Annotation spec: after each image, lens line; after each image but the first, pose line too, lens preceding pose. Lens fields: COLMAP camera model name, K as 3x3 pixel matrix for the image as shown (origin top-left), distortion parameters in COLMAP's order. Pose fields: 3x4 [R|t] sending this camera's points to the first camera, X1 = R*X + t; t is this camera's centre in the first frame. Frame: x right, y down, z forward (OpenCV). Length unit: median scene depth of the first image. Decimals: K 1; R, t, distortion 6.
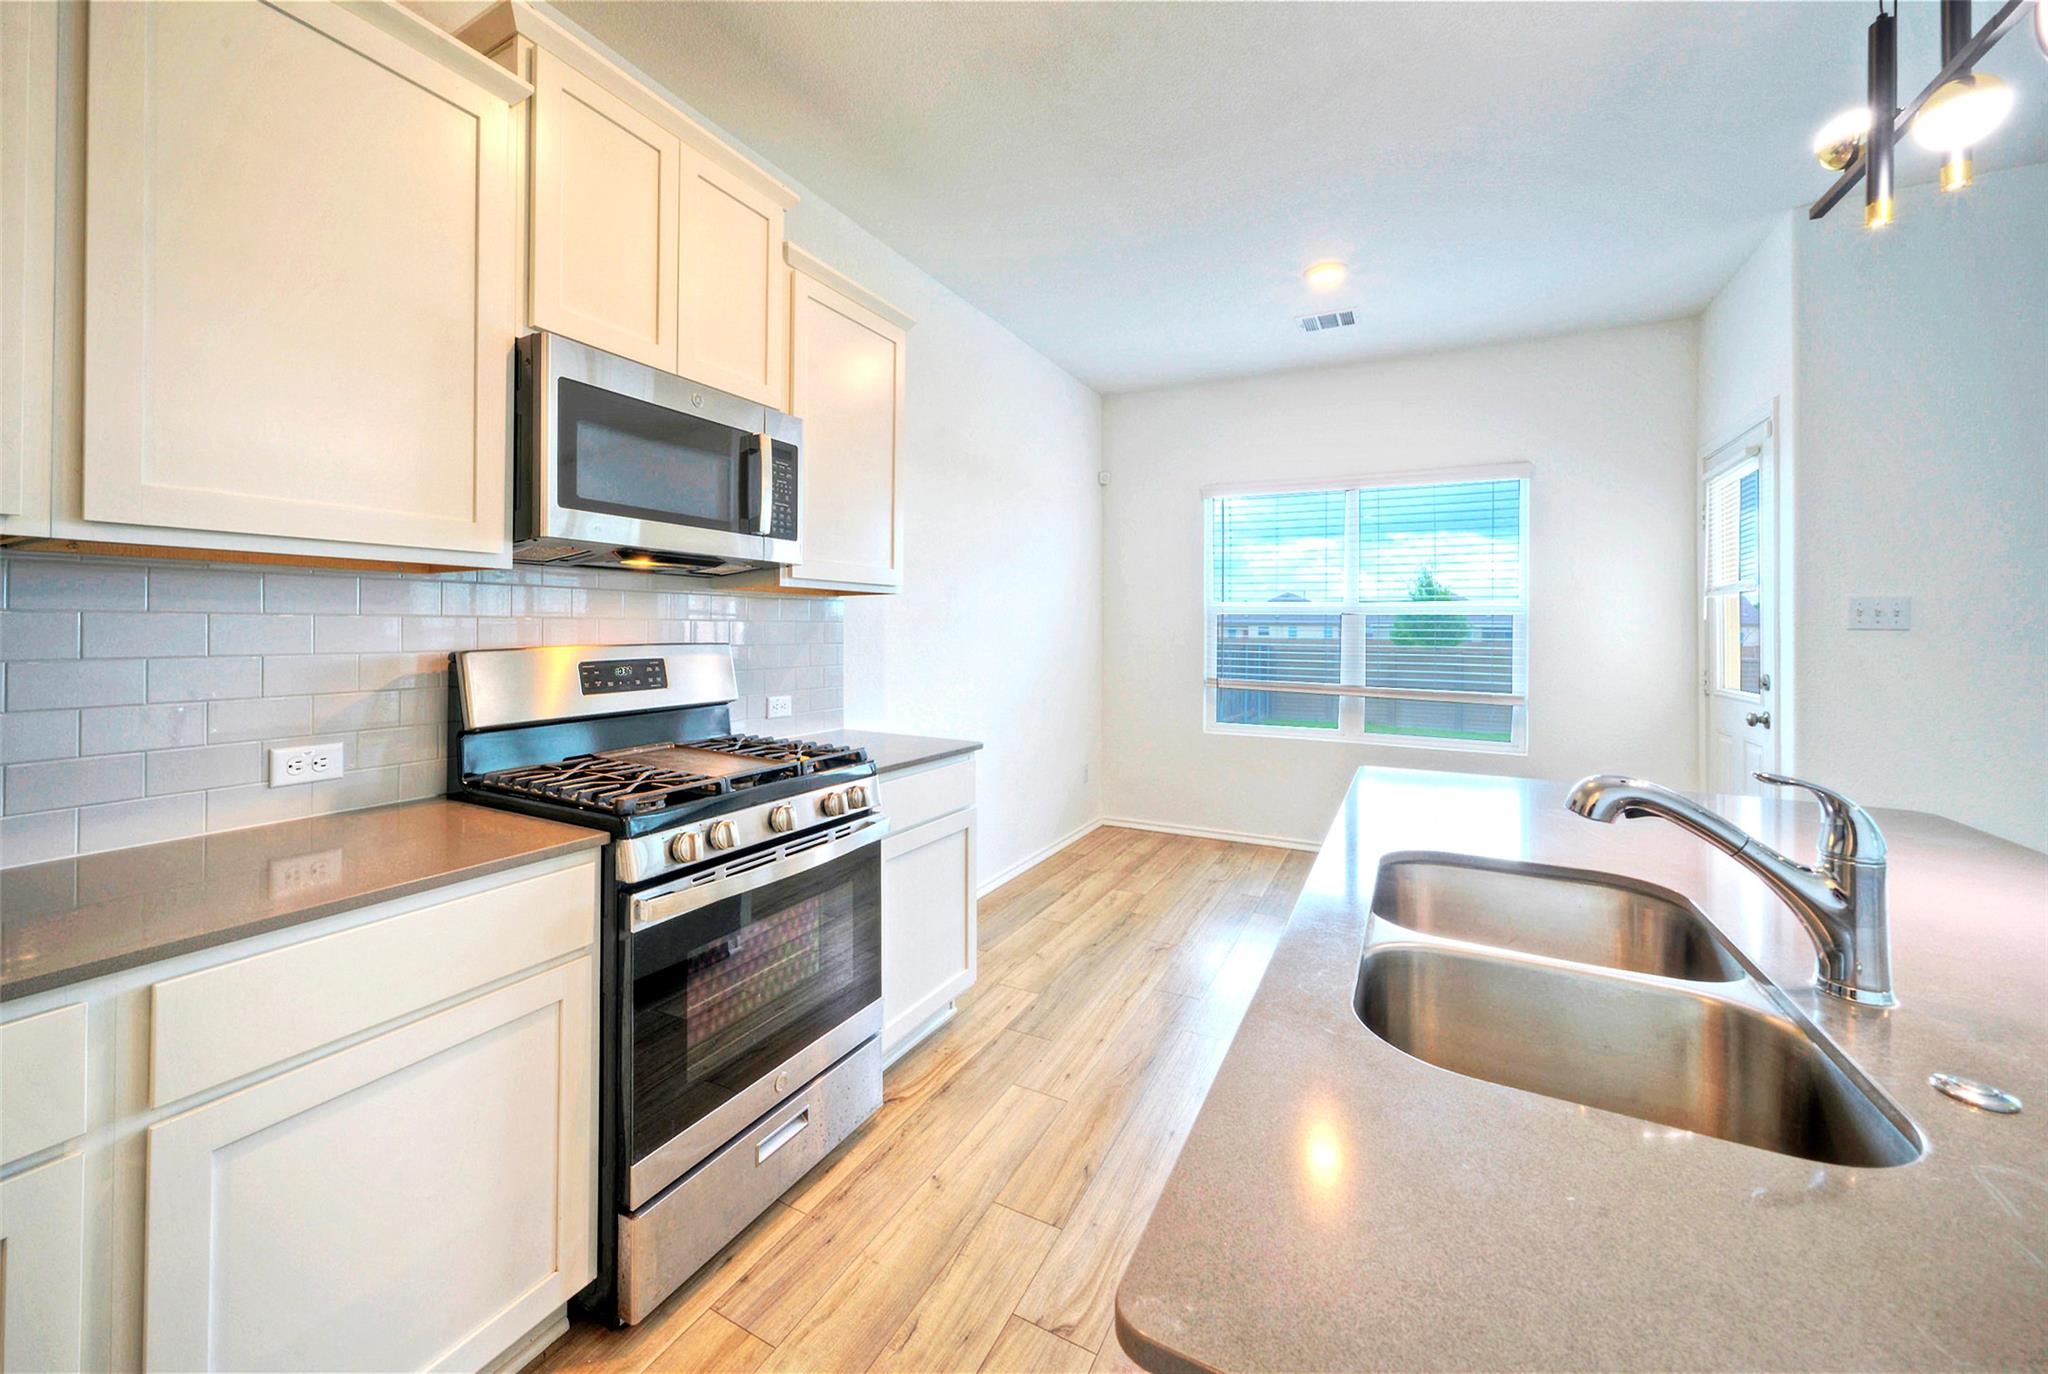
lens RADIAL K [[767.1, 0, 1016.8], [0, 767.1, 626.2], [0, 0, 1]] dist [-0.008278, 0.002901]
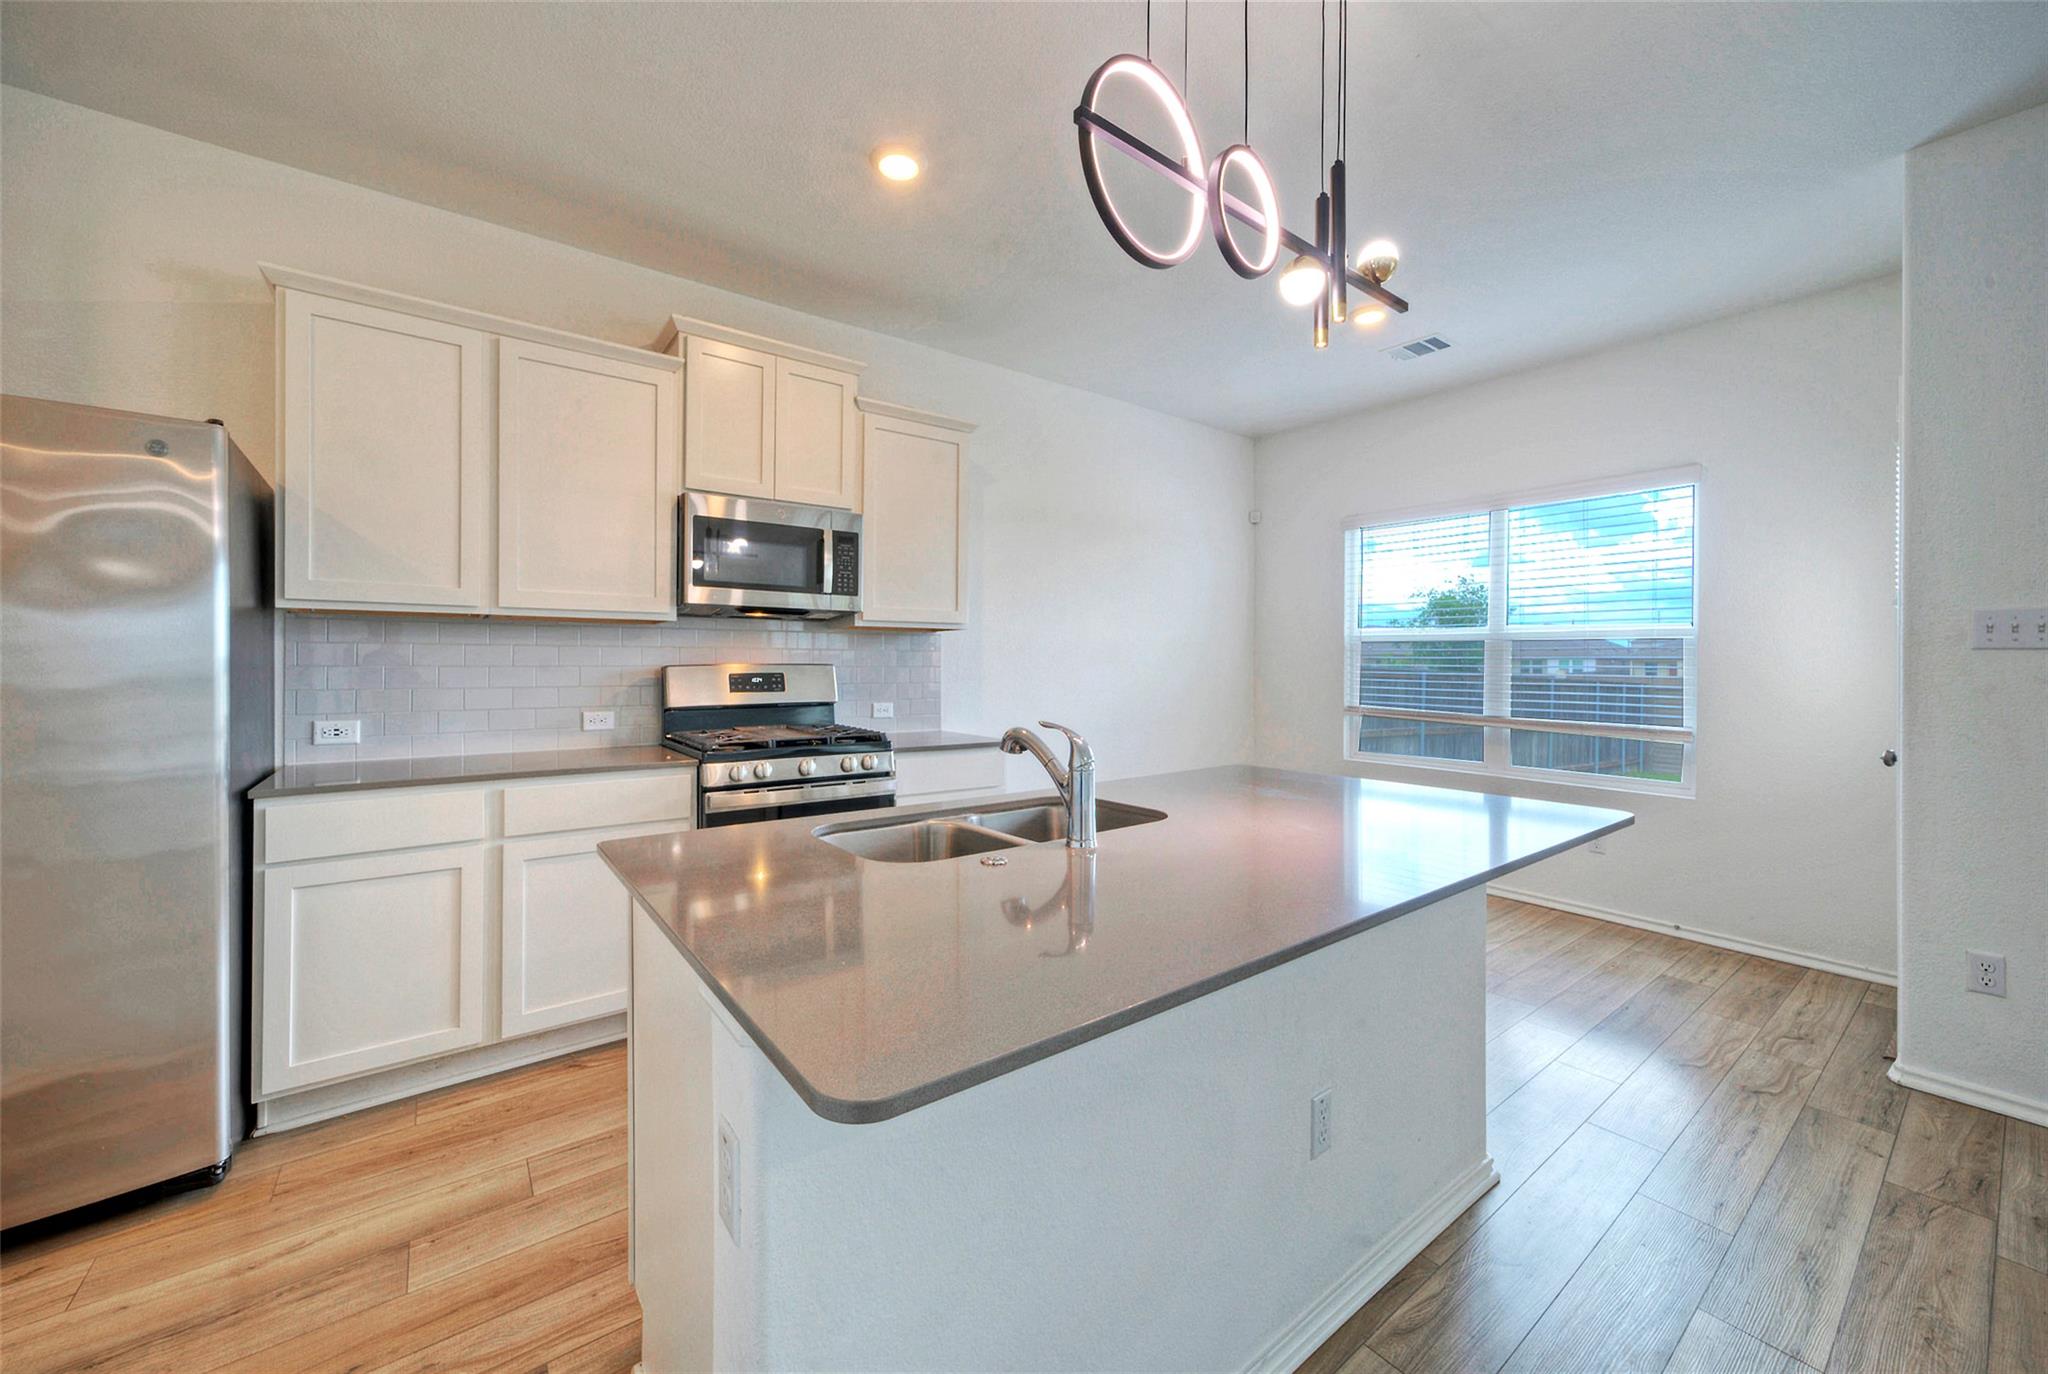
lens RADIAL K [[767.1, 0, 1001.9], [0, 767.1, 668.8], [0, 0, 1]] dist [-0.008278, 0.002901]
pose [[0.904185, 0.000807, -0.427141, 0.675233], [0.002481, 0.999971, 0.007141, 0.024499], [0.427135, -0.007517, 0.904157, -0.275456]]
